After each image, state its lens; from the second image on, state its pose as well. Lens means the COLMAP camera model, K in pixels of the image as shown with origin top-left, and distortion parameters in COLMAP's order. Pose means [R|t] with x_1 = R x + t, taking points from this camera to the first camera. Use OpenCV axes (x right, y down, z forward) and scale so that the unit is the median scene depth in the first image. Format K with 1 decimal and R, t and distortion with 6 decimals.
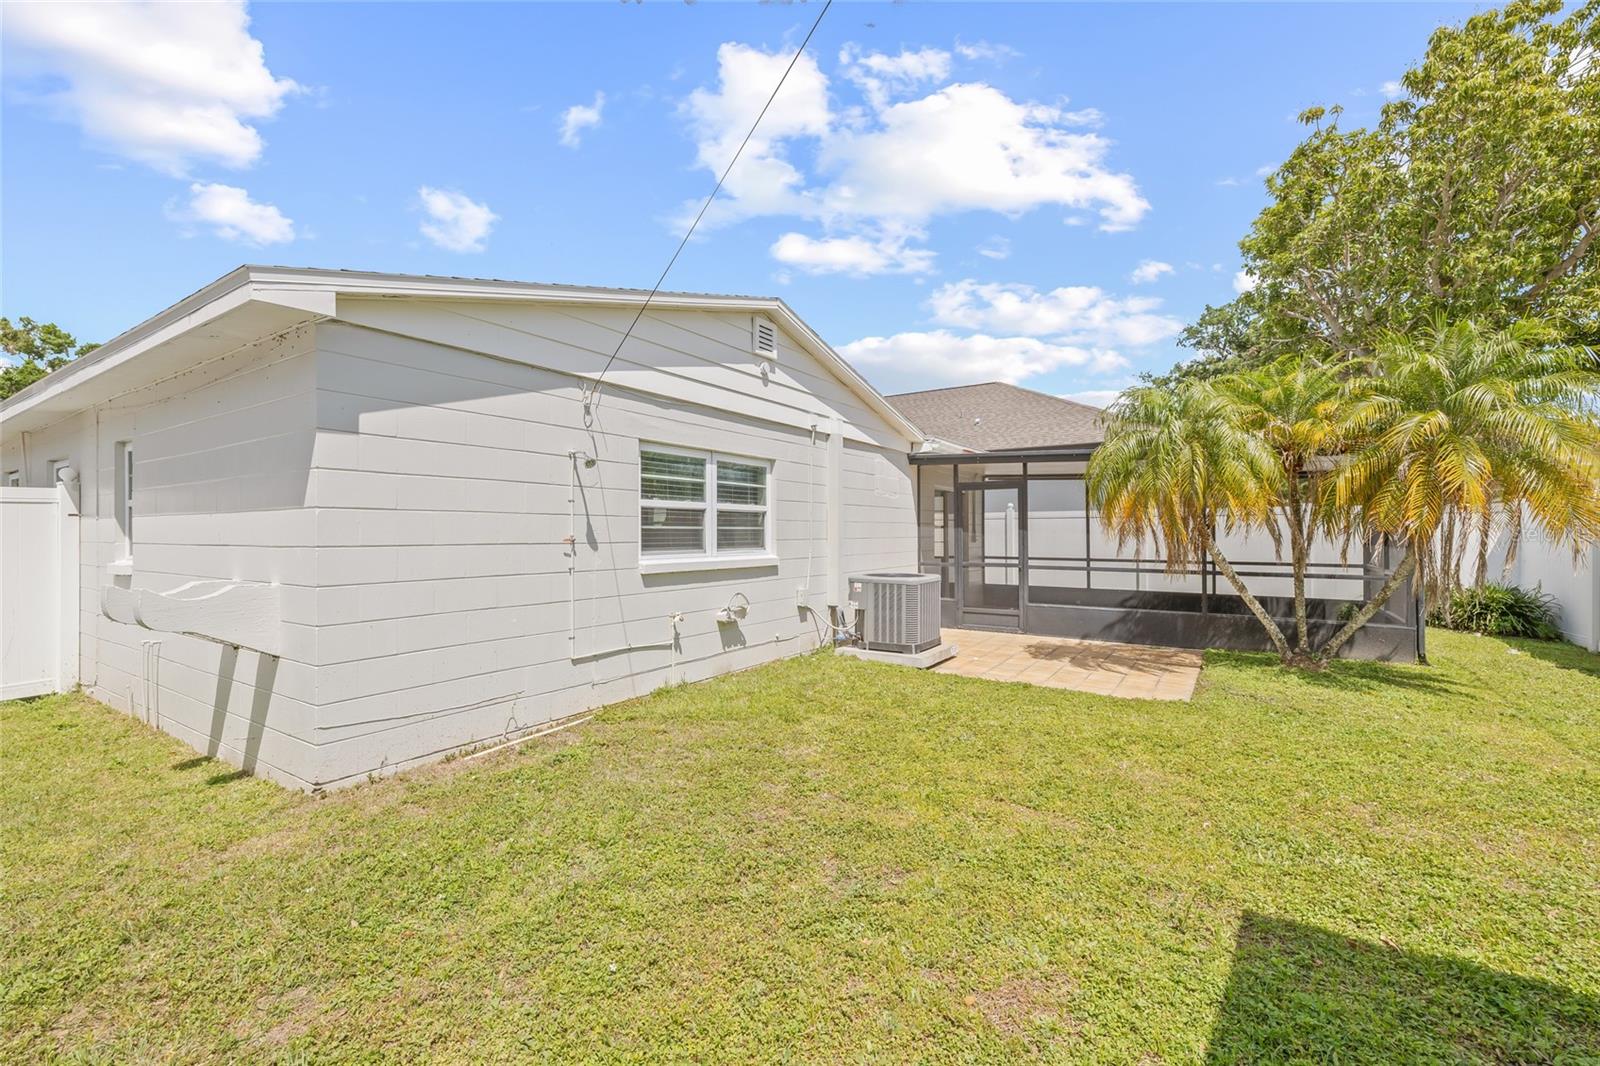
lens RADIAL K [[679.5, 0, 788.8], [0, 679.5, 534.4], [0, 0, 1]] dist [0.003717, 0.000104]
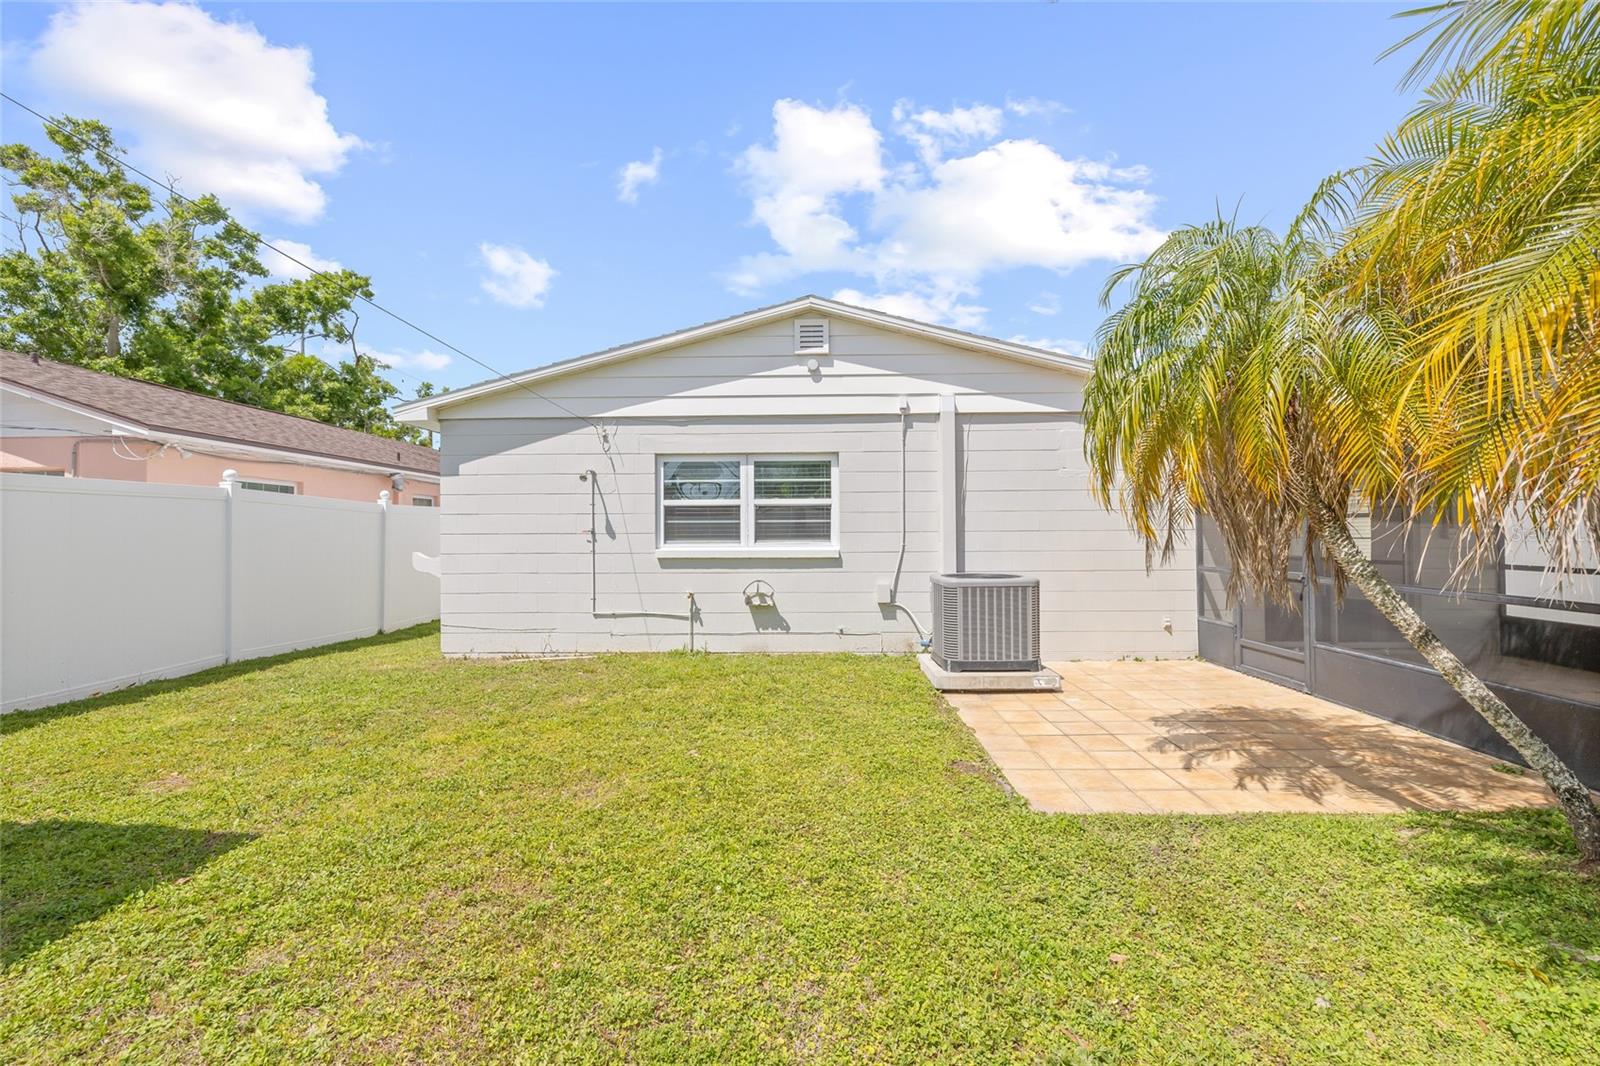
lens RADIAL K [[679.5, 0, 788.8], [0, 679.5, 534.4], [0, 0, 1]] dist [0.003717, 0.000104]
pose [[0.536315, 0.005449, -0.844000, 0.872791], [0.002625, 0.999964, 0.008124, 0.003043], [0.844014, -0.006572, 0.536281, 0.446427]]
